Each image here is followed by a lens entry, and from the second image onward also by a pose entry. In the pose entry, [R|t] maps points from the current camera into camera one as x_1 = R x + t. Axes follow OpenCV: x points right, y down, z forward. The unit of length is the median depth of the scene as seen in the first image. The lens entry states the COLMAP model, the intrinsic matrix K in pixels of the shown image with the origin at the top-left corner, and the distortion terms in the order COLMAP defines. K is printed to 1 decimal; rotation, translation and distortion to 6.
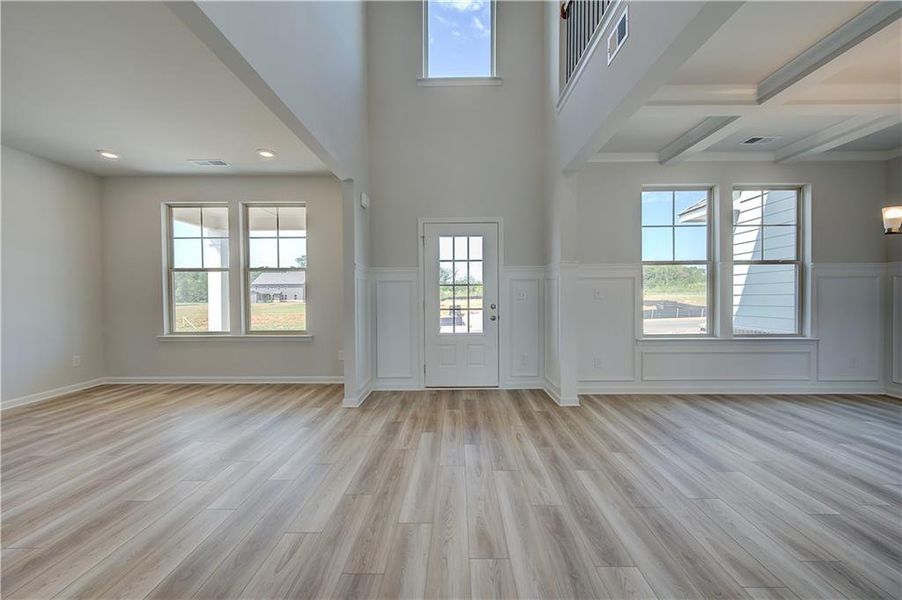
lens RADIAL K [[375.3, 0, 452.9], [0, 375.3, 301.5], [0, 0, 1]] dist [0.002323, 0.000264]
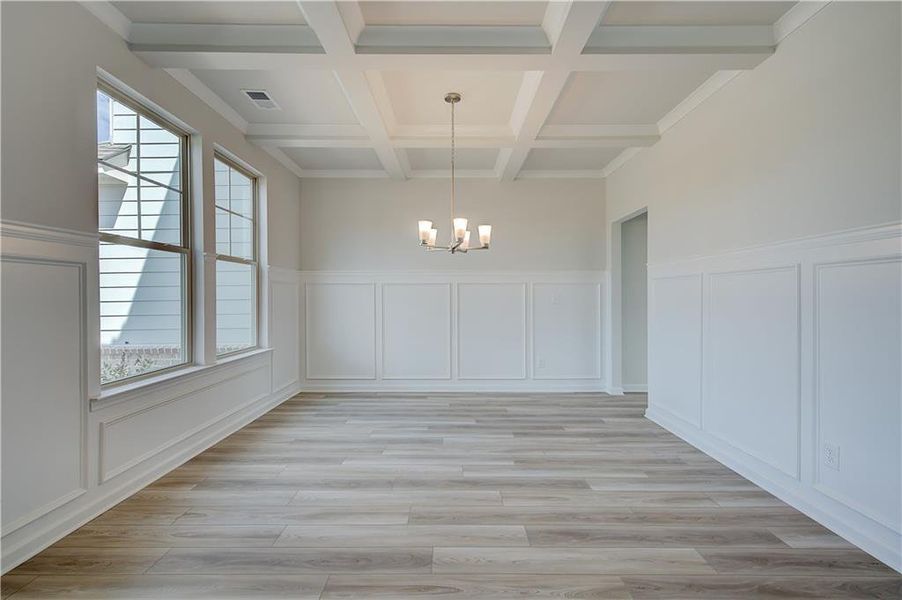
lens RADIAL K [[388.6, 0, 450.1], [0, 388.6, 297.6], [0, 0, 1]] dist [0.000518, 0.000128]
pose [[-0.013808, 0.004034, 0.999897, 0.013552], [0.021458, 0.999763, -0.003737, -0.011501], [-0.999674, 0.021404, -0.013891, 0.565043]]
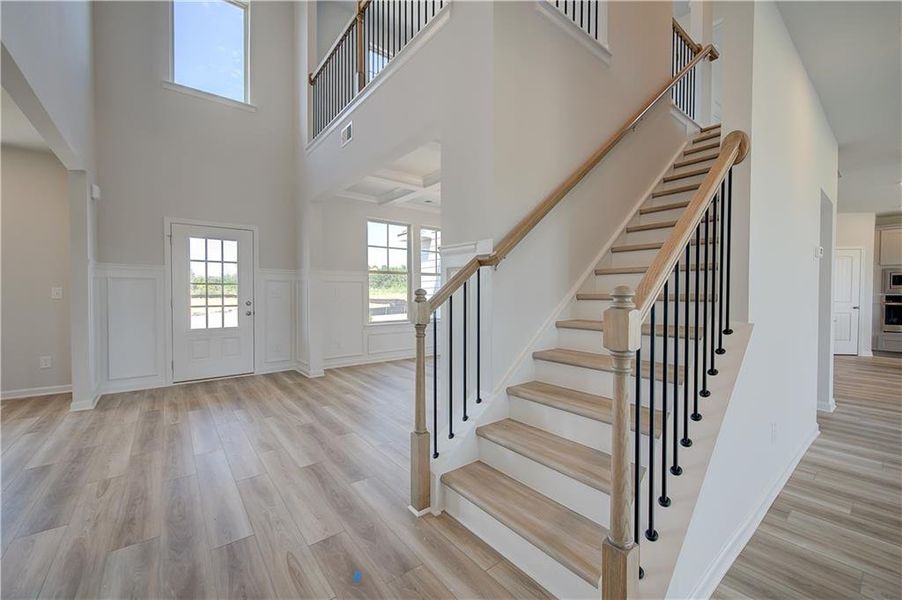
lens RADIAL K [[360.4, 0, 451.0], [0, 360.4, 300.0], [0, 0, 1]] dist [-0.000629, -0.000280]
pose [[0.788443, -0.003639, 0.615097, -0.093271], [0.004617, 0.999989, -0.000003, 0.006555], [-0.615090, 0.002842, 0.788452, -0.282129]]
